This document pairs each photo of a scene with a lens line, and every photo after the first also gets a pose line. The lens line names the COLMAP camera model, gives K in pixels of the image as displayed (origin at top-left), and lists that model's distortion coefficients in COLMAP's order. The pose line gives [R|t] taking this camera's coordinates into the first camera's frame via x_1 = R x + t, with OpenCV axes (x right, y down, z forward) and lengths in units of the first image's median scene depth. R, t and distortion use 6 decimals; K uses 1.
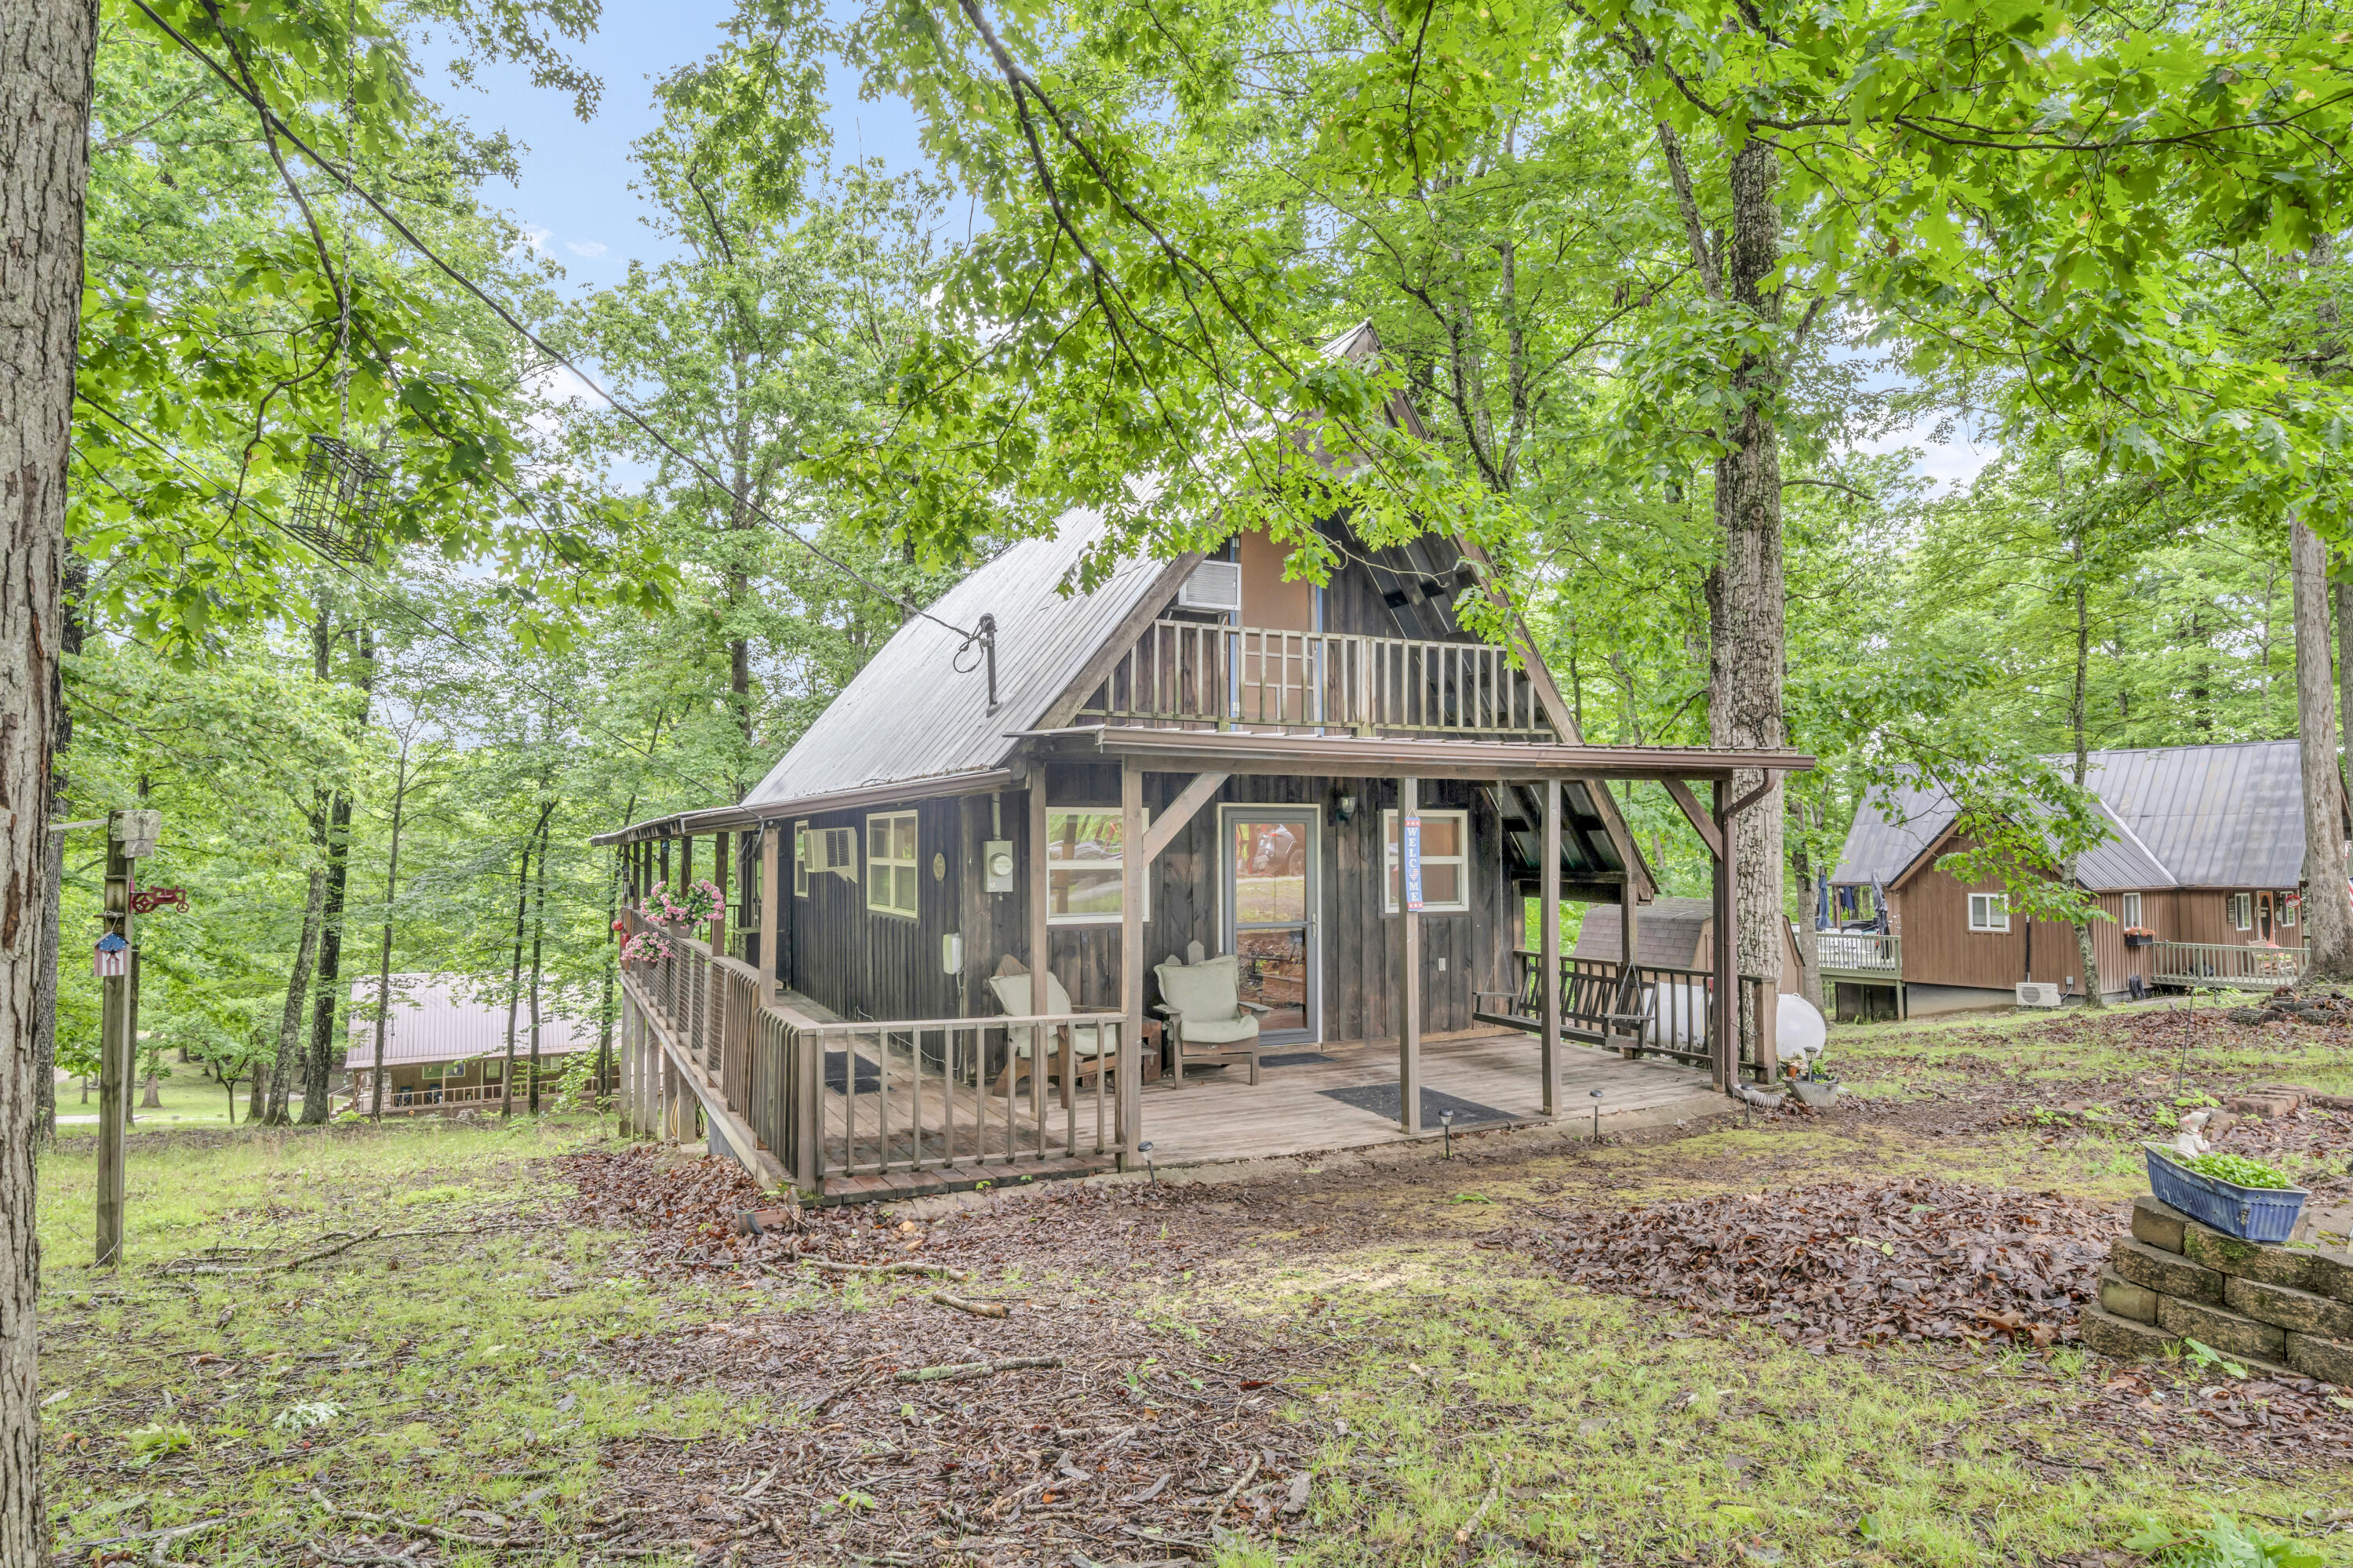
lens RADIAL K [[1331.5, 0, 1176.0], [0, 1331.5, 778.6], [0, 0, 1]] dist [-0.004444, -0.000244]
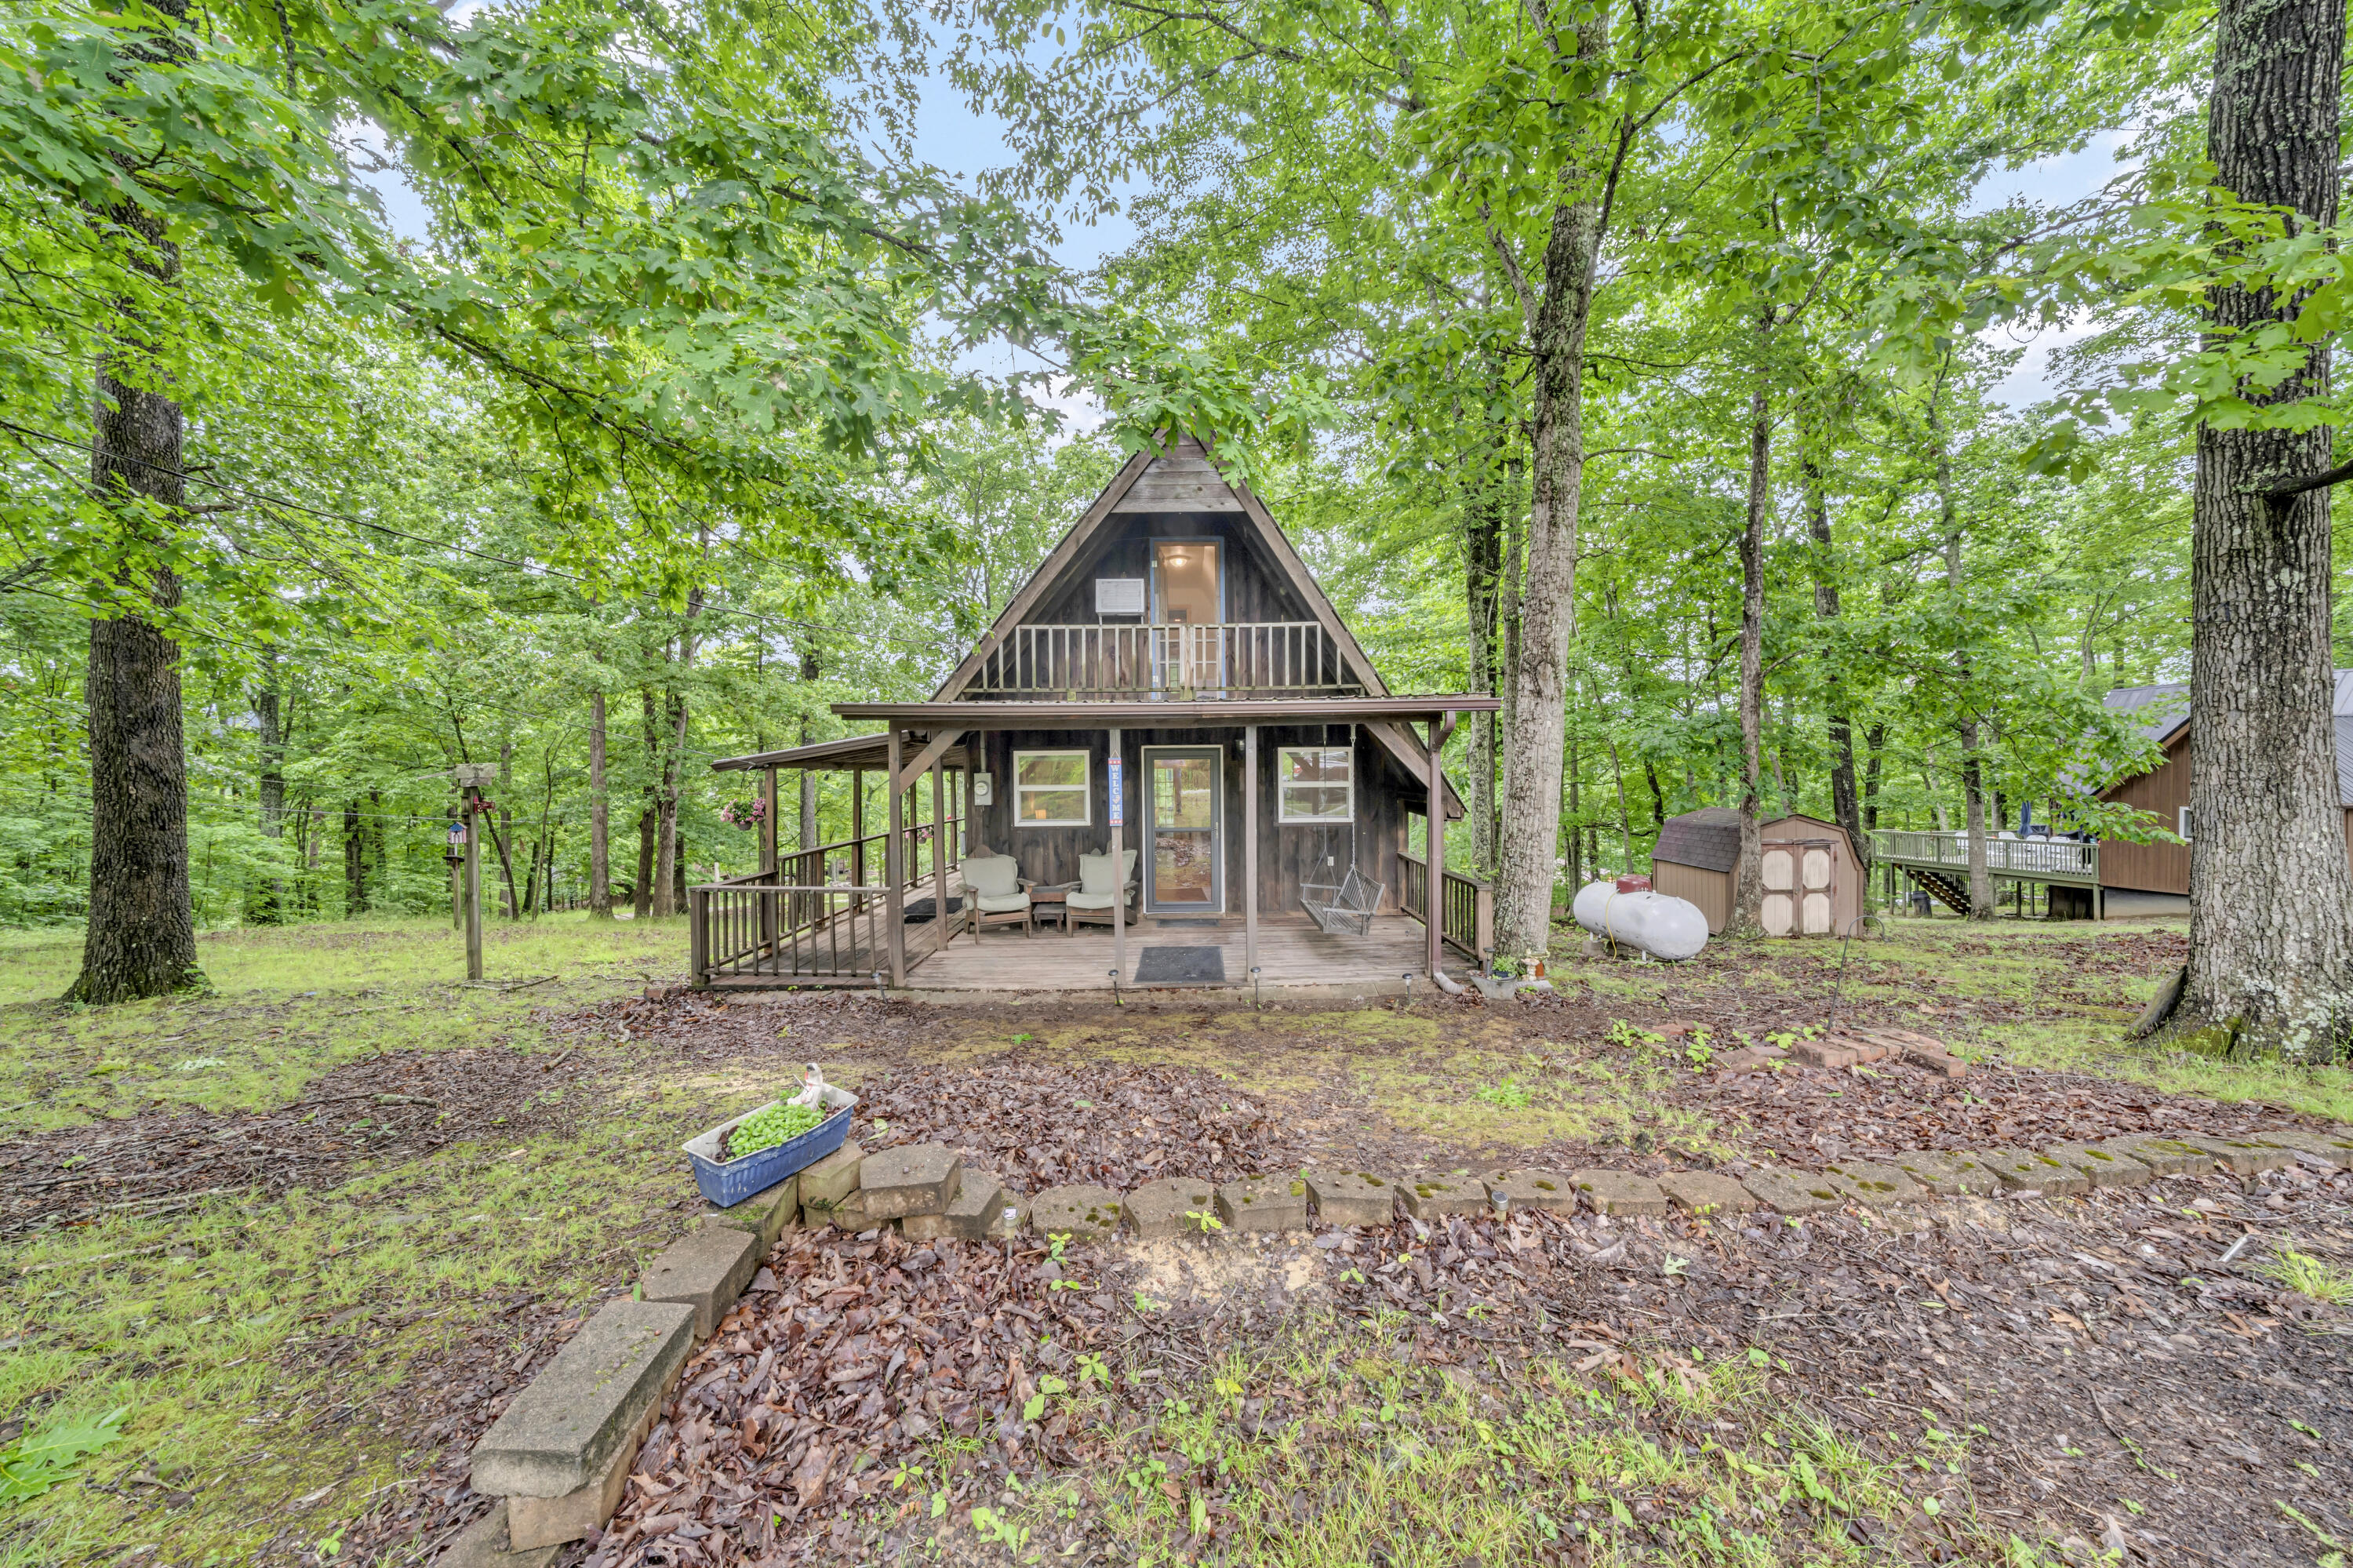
lens RADIAL K [[815.8, 0, 1178.3], [0, 815.8, 769.9], [0, 0, 1]] dist [-0.007763, -0.000232]
pose [[0.903008, -0.006381, -0.429577, 0.467593], [0.029470, 0.998454, 0.047118, 0.003937], [0.428612, -0.055208, 0.901800, 0.210144]]
